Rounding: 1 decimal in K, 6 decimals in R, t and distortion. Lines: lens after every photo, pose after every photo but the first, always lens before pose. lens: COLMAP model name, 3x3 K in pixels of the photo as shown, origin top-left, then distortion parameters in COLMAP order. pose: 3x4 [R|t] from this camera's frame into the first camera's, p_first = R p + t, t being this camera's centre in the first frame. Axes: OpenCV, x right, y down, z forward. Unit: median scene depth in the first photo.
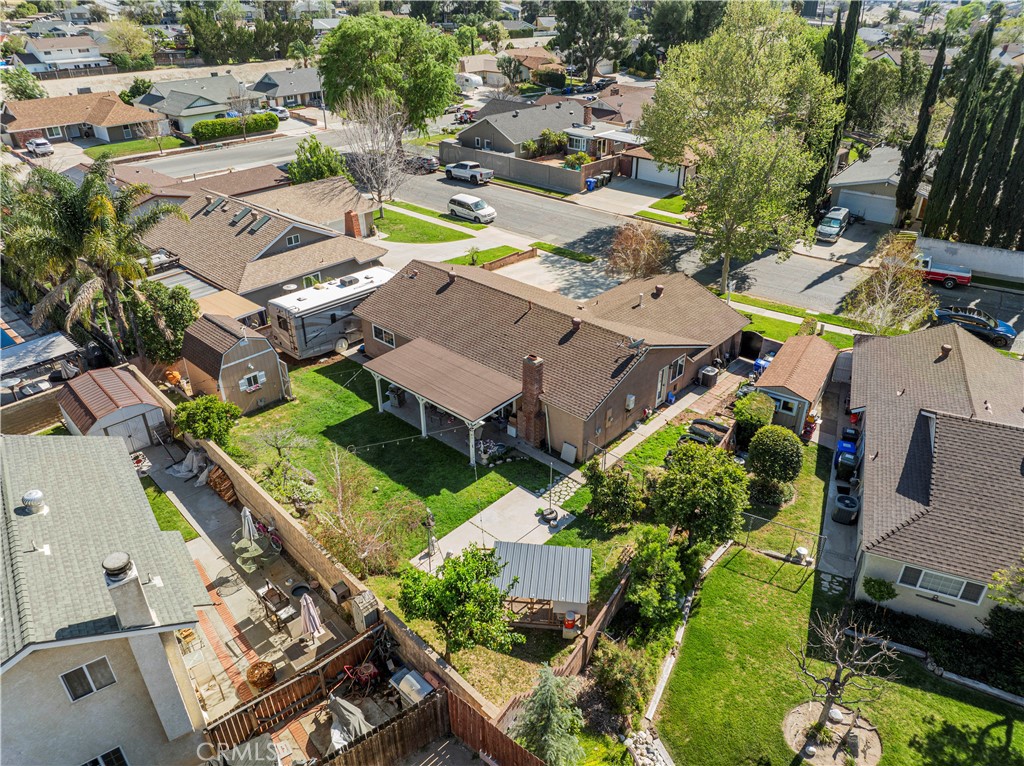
lens RADIAL K [[724.2, 0, 512.0], [0, 724.2, 383.0], [0, 0, 1]] dist [-0.066163, 0.041360]
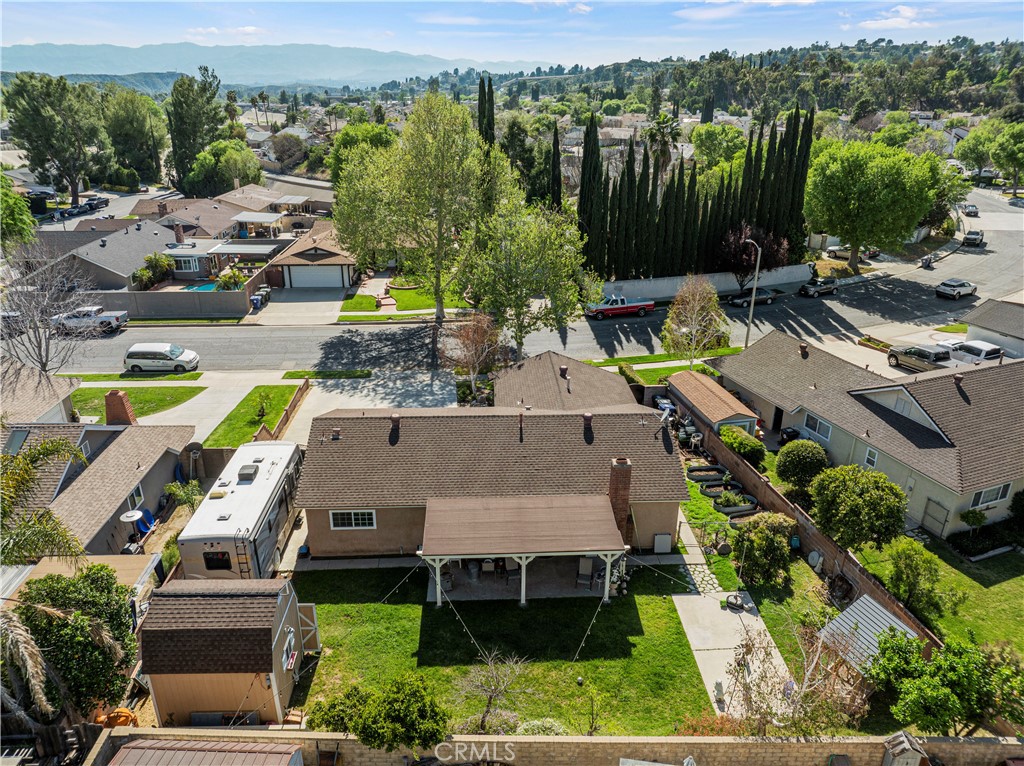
lens RADIAL K [[724.2, 0, 512.0], [0, 724.2, 383.0], [0, 0, 1]] dist [-0.066163, 0.041360]
pose [[0.702381, -0.265578, 0.660401, -0.480628], [0.347323, 0.937714, 0.007697, -0.135853], [-0.621311, 0.223966, 0.750874, 0.273396]]
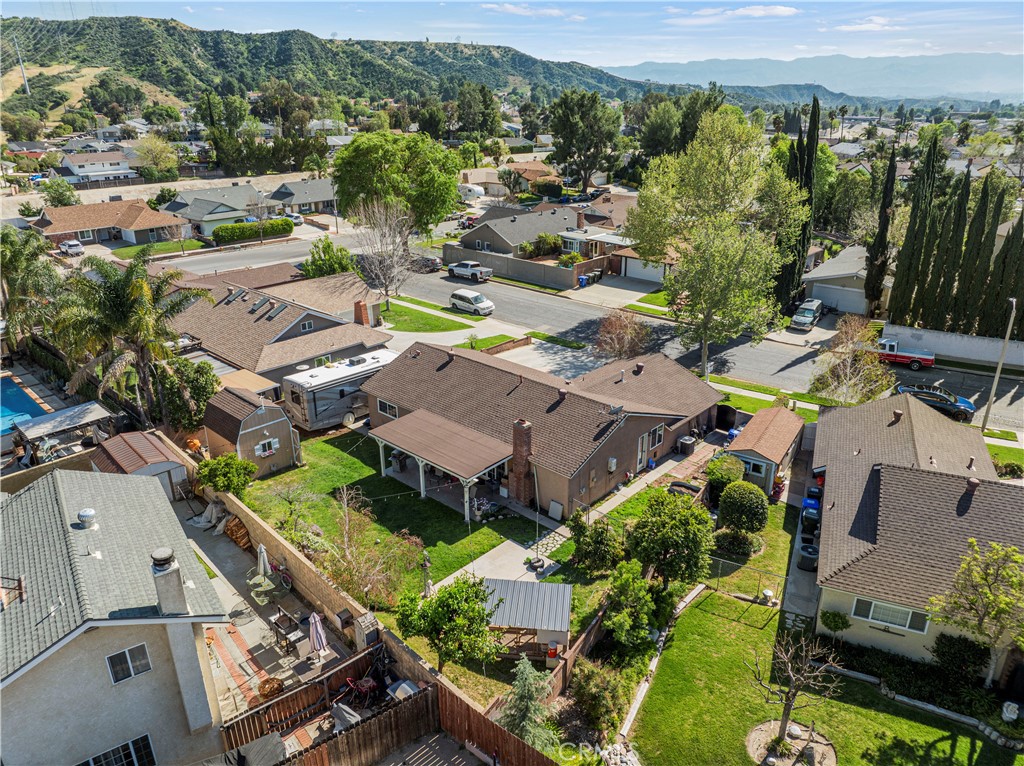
lens RADIAL K [[724.2, 0, 512.0], [0, 724.2, 383.0], [0, 0, 1]] dist [-0.066163, 0.041360]
pose [[0.999993, -0.000721, -0.003771, 0.012970], [0.000182, 0.989976, -0.141235, 0.045640], [0.003835, 0.141233, 0.989969, -0.077986]]
